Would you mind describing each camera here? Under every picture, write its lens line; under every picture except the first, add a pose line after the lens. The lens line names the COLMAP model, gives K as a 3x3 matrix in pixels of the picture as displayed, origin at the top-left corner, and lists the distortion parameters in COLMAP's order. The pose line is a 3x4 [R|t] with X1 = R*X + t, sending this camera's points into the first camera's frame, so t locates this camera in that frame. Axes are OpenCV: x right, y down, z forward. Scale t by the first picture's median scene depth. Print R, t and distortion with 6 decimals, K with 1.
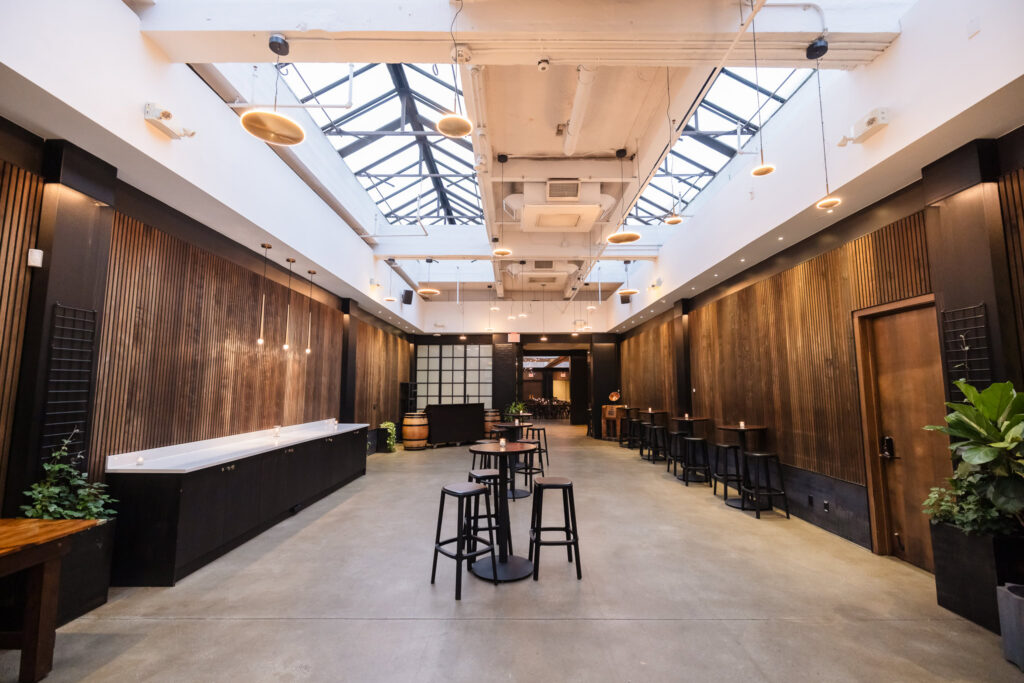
lens RADIAL K [[436.2, 0, 514.8], [0, 436.2, 337.4], [0, 0, 1]] dist [-0.002135, 0.000239]
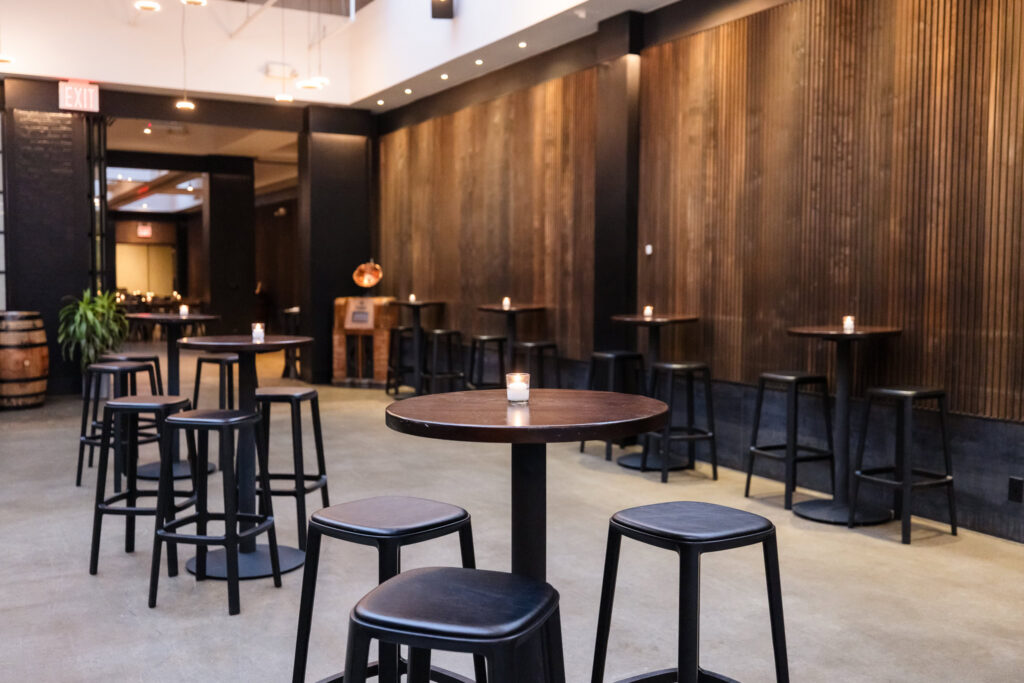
lens RADIAL K [[990.9, 0, 510.7], [0, 990.9, 334.1], [0, 0, 1]] dist [0.016199, 0.000000]
pose [[0.869836, -0.022245, 0.492839, -0.128185], [-0.063674, 0.985565, 0.156867, 0.054467], [-0.489214, -0.167830, 0.855864, 0.233653]]
